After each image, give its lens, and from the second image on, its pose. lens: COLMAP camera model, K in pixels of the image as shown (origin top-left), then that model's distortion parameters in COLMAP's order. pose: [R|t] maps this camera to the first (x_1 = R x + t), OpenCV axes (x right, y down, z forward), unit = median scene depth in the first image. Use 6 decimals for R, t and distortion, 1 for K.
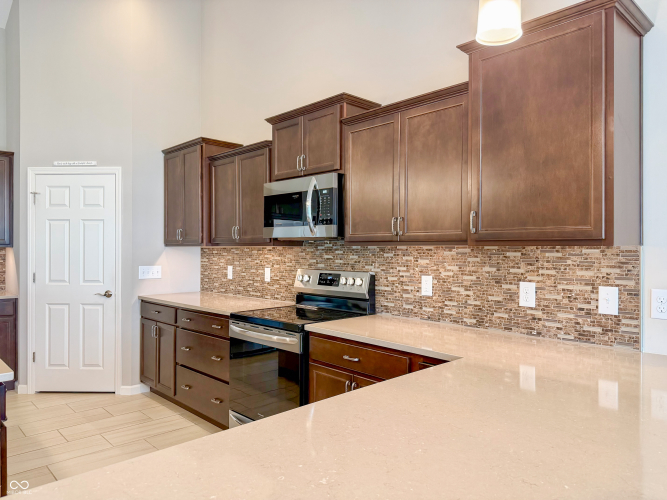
lens RADIAL K [[475.5, 0, 332.6], [0, 475.5, 248.7], [0, 0, 1]] dist [0.030699, -0.002178]
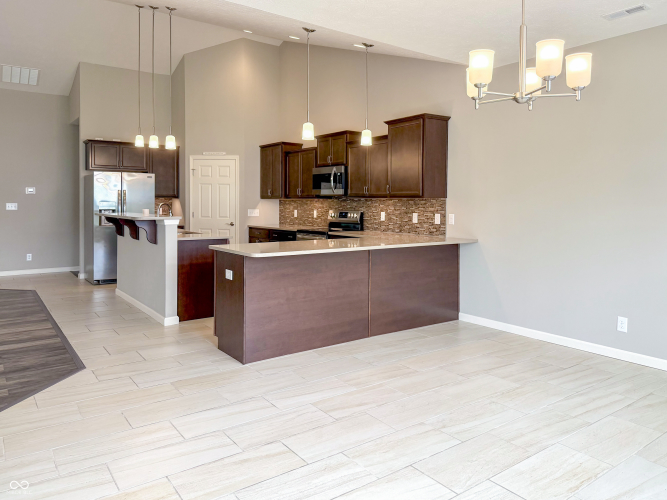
lens RADIAL K [[475.5, 0, 333.4], [0, 475.5, 248.5], [0, 0, 1]] dist [0.030699, -0.002178]
pose [[0.992752, 0.021885, -0.118176, 0.187250], [-0.011501, 0.996068, 0.087845, 0.027124], [0.119633, -0.085850, 0.989099, -1.017221]]
